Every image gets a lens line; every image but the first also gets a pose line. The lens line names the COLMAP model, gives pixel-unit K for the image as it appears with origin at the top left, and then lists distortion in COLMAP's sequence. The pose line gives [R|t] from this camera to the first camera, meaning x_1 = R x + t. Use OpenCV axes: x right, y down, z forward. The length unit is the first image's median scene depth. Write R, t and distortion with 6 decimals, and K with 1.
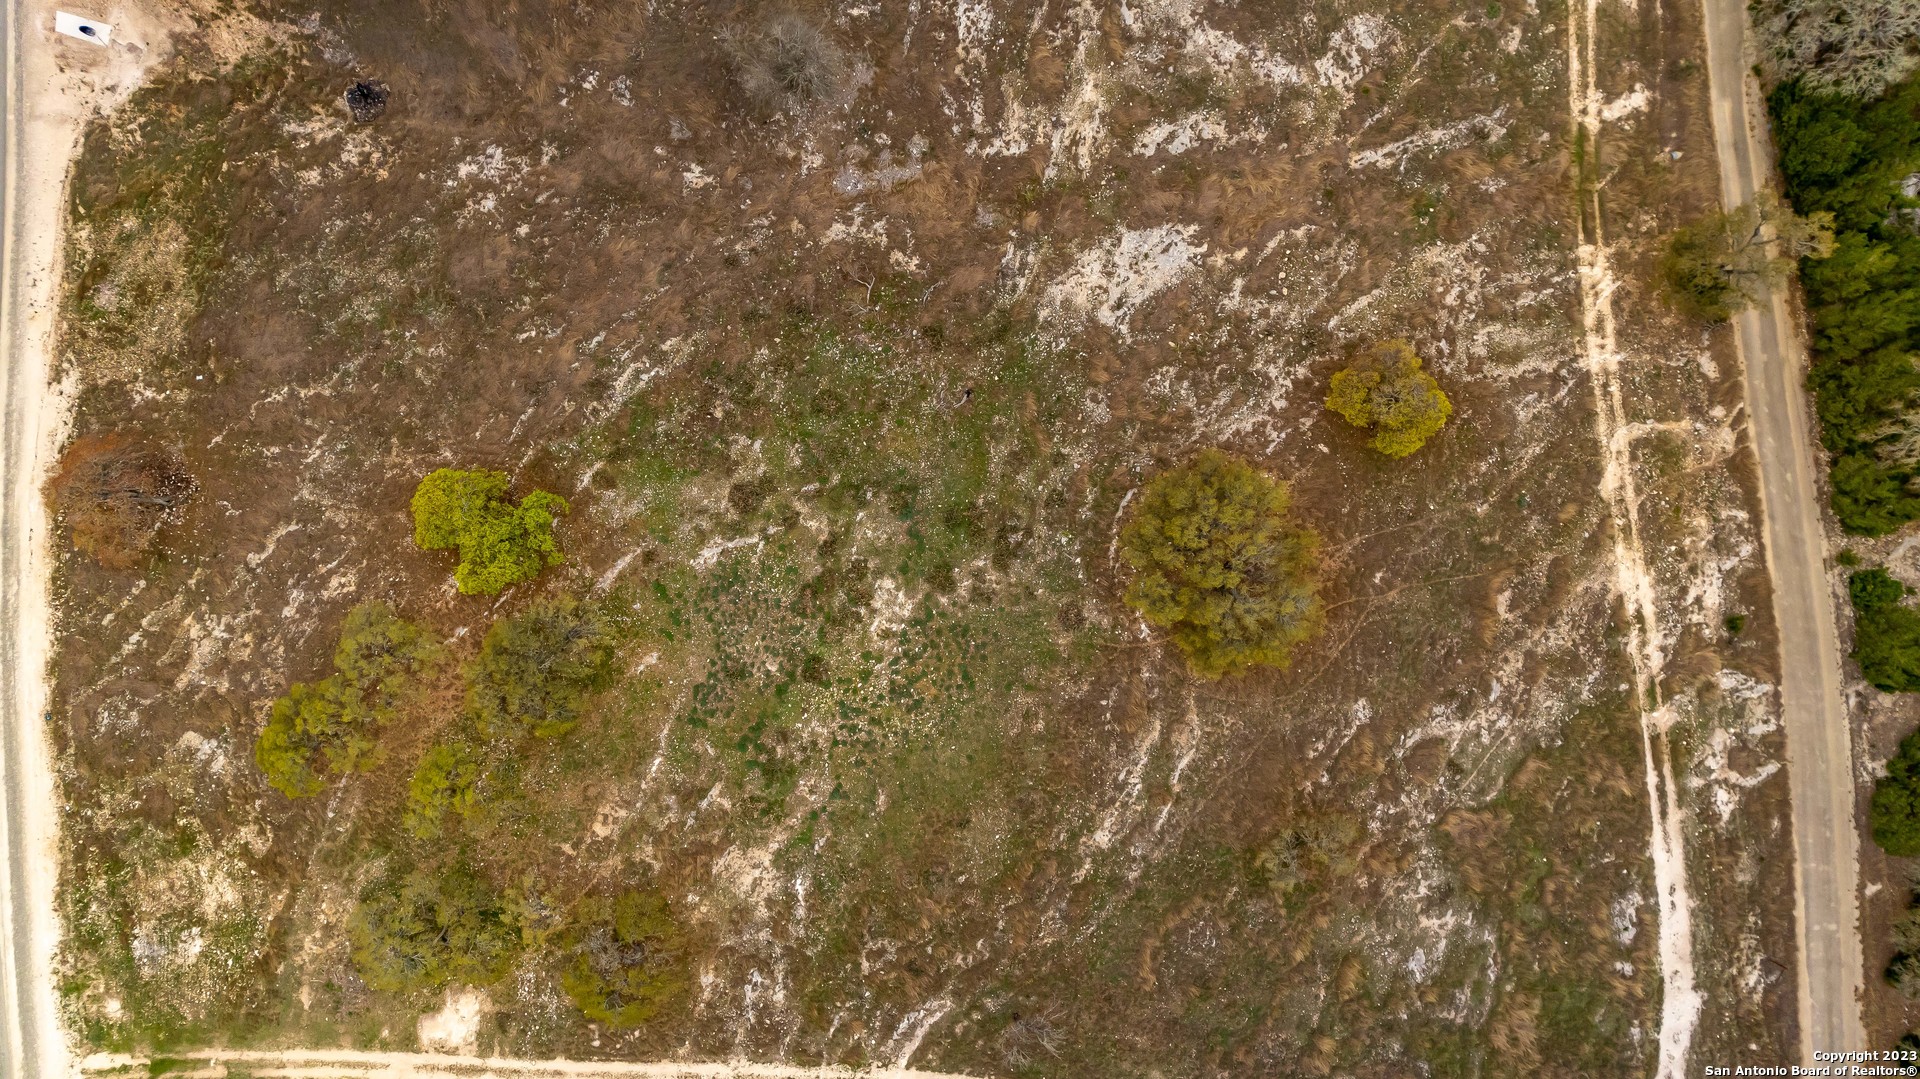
lens RADIAL K [[1208.8, 0, 960.0], [0, 1208.8, 539.5], [0, 0, 1]] dist [-0.068581, 0.091054]
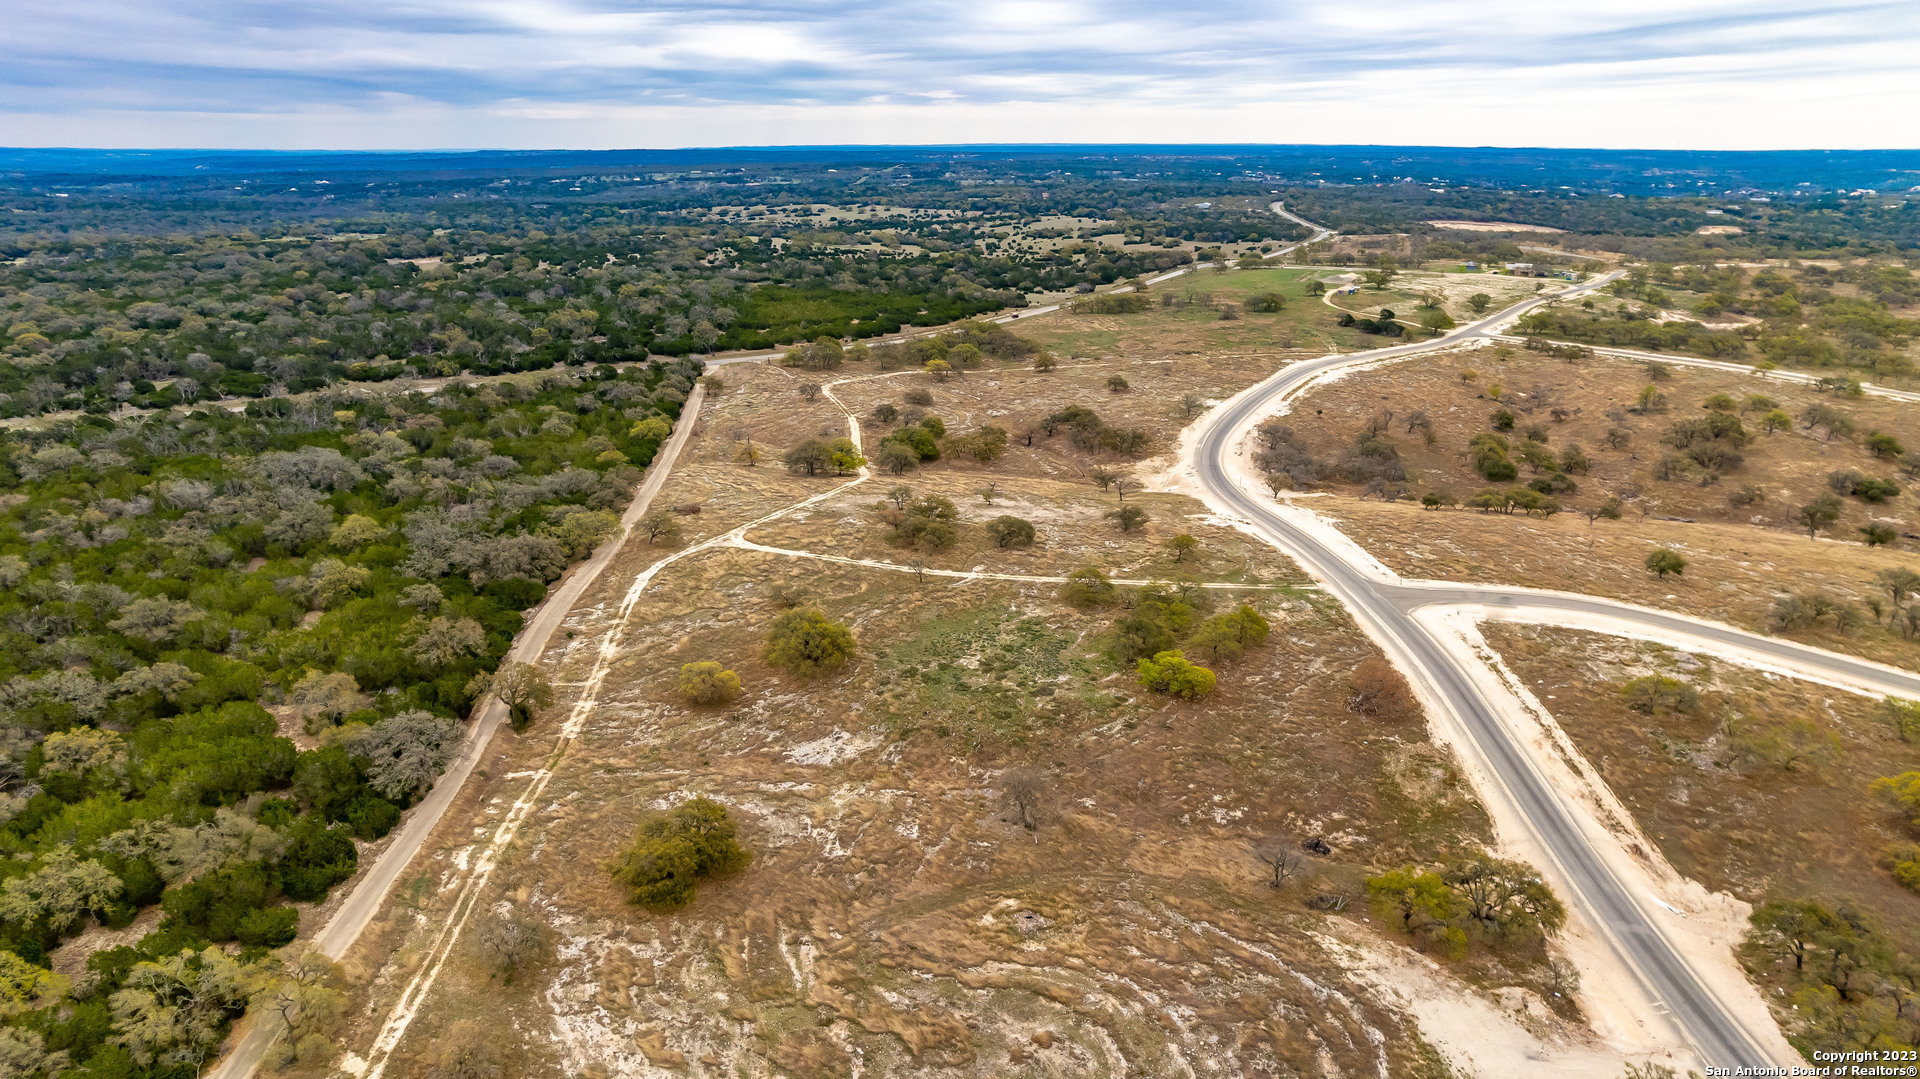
lens RADIAL K [[1252.0, 0, 962.4], [0, 1252.0, 538.4], [0, 0, 1]] dist [-0.055173, 0.062996]
pose [[-0.999453, -0.001601, 0.033027, -0.114120], [0.031949, -0.304153, 0.952087, -1.896508], [0.008521, 0.952622, 0.304038, 0.166599]]
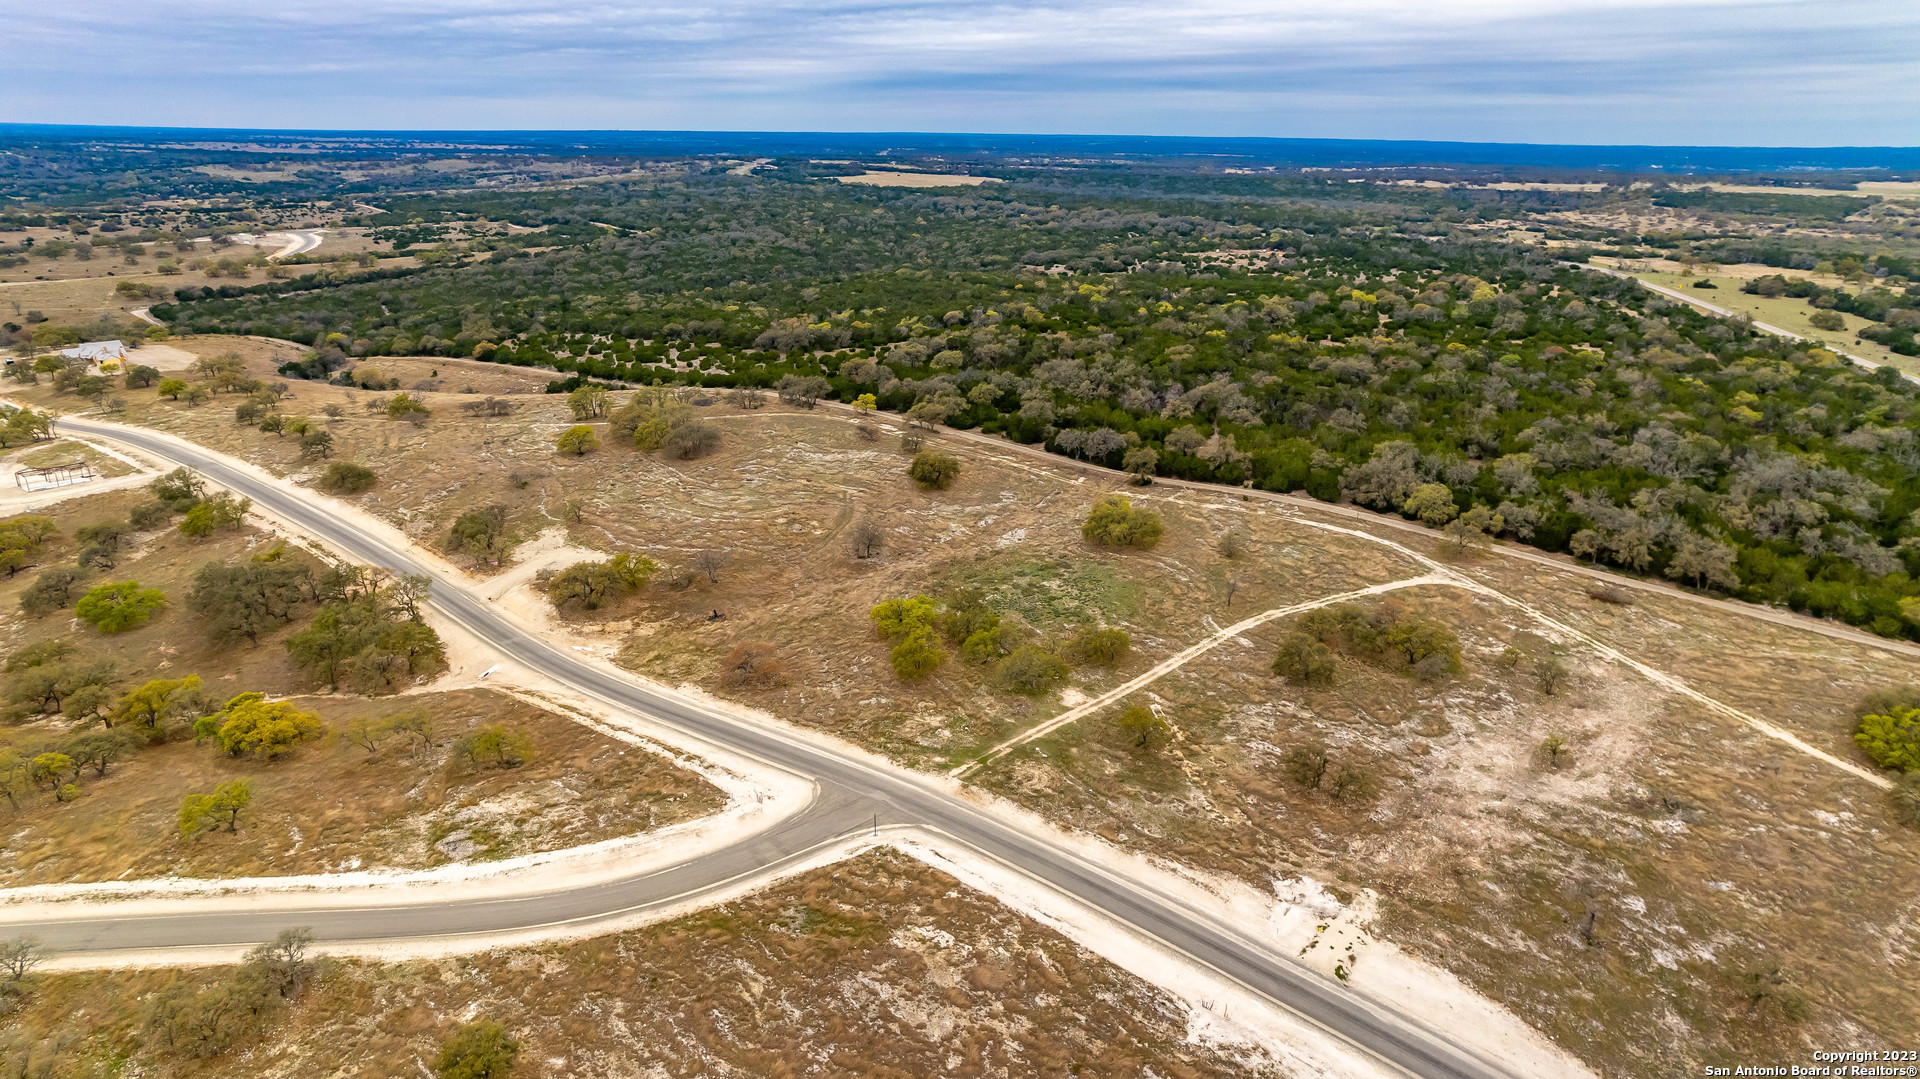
lens RADIAL K [[1220.0, 0, 963.9], [0, 1220.0, 541.2], [0, 0, 1]] dist [-0.019060, 0.017295]
pose [[0.694318, -0.217391, 0.686049, -1.821319], [0.719365, 0.237345, -0.652826, 1.488837], [-0.020912, 0.946789, 0.321176, 0.157222]]
